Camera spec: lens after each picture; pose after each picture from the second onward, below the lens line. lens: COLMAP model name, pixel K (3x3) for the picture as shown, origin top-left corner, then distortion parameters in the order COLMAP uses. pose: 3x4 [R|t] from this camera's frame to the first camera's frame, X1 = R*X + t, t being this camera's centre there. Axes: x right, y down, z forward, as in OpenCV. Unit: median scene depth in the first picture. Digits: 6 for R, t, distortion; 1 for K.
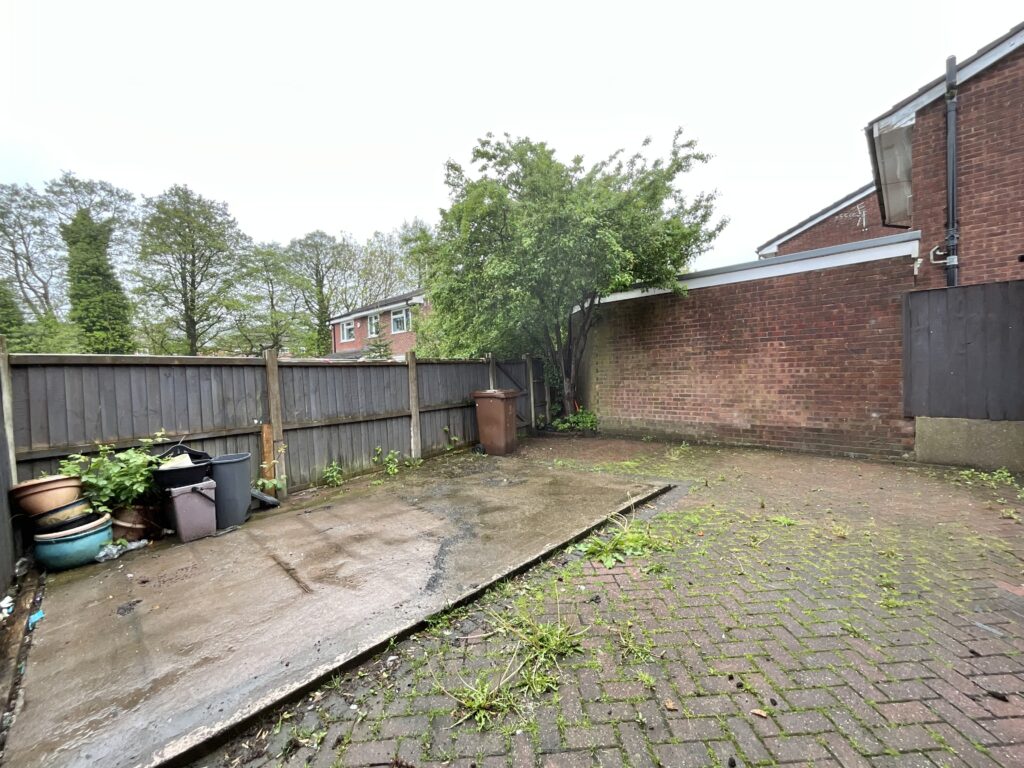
lens RADIAL K [[412.4, 0, 512.0], [0, 412.4, 384.0], [0, 0, 1]] dist [-0.002390, 0.000143]
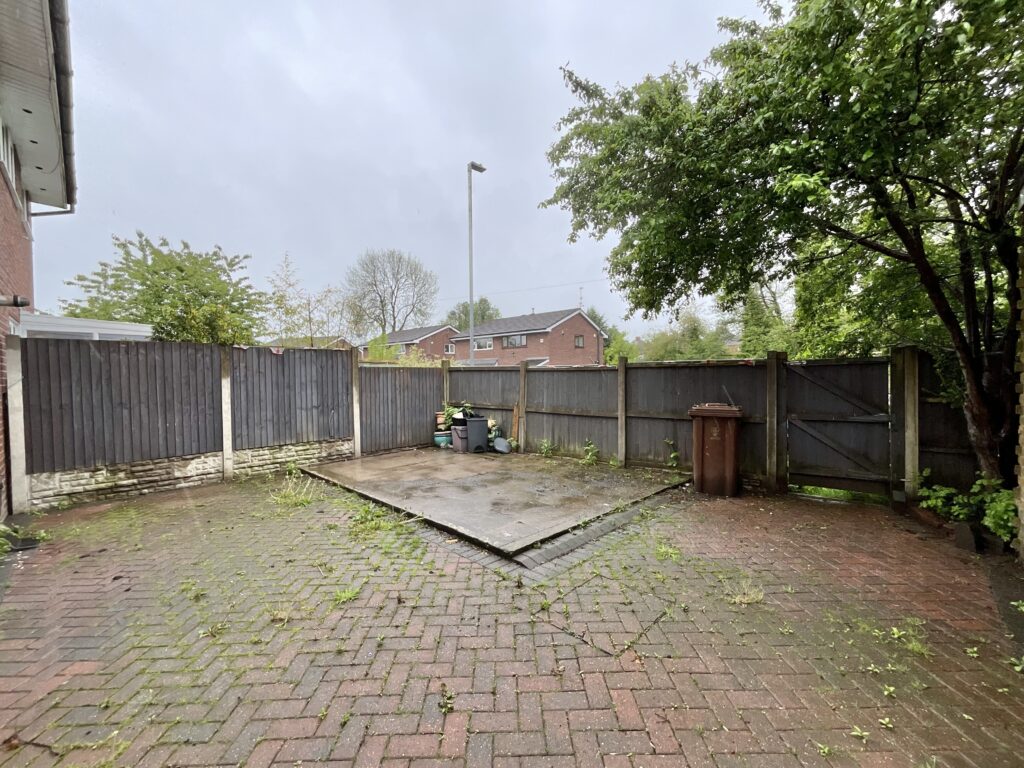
lens RADIAL K [[412.4, 0, 512.0], [0, 412.4, 384.0], [0, 0, 1]] dist [-0.002390, 0.000143]
pose [[-0.001798, 0.058688, -0.998275, 0.877069], [-0.020164, 0.998071, 0.058712, -0.072605], [0.999795, 0.020234, -0.000611, 0.810037]]
